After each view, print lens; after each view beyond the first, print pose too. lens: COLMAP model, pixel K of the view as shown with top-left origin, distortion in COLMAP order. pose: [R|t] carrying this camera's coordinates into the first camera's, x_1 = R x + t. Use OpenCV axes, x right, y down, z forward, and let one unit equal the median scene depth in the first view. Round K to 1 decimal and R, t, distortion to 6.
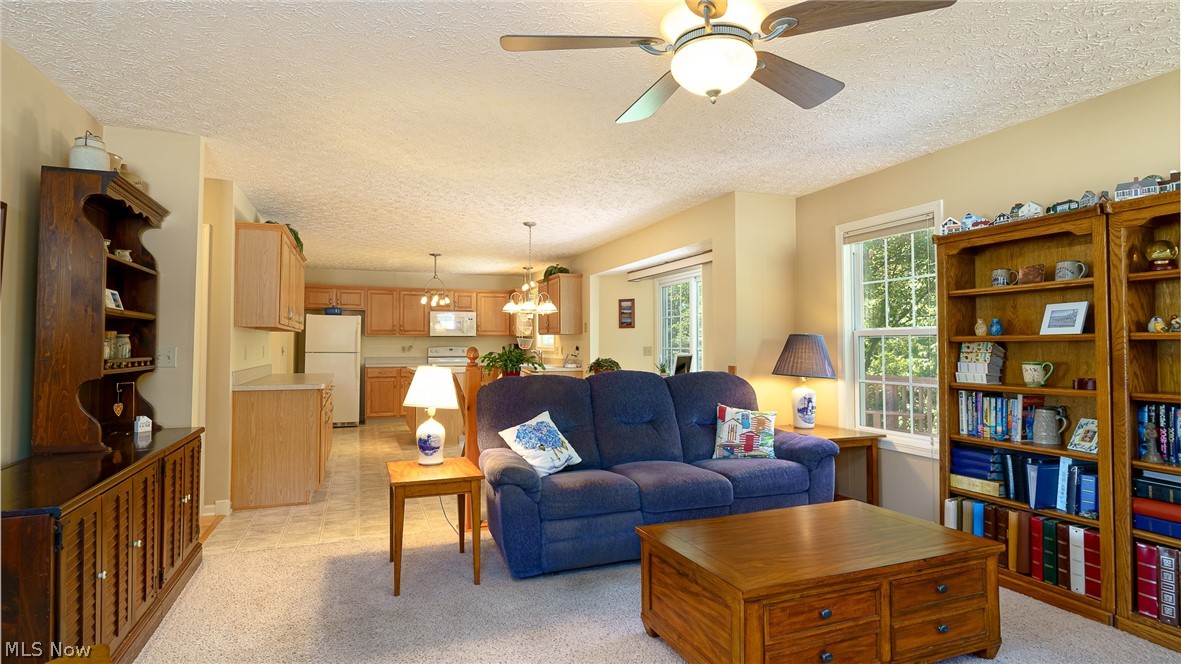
lens RADIAL K [[620.0, 0, 591.6], [0, 620.0, 328.3], [0, 0, 1]] dist [-0.007248, 0.000175]
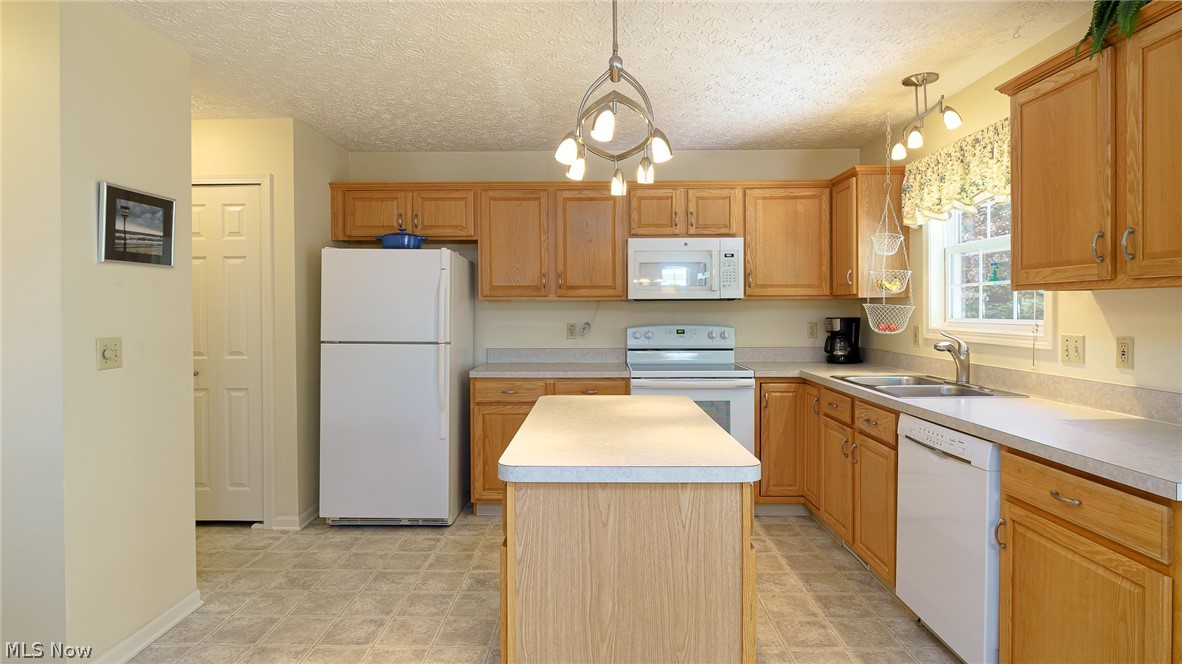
lens RADIAL K [[620.5, 0, 588.9], [0, 620.5, 320.8], [0, 0, 1]] dist [-0.007248, 0.000175]
pose [[0.926439, 0.002427, -0.376437, -0.133771], [0.012294, 0.999251, 0.036698, 0.011281], [0.376244, -0.038626, 0.925715, 0.622376]]
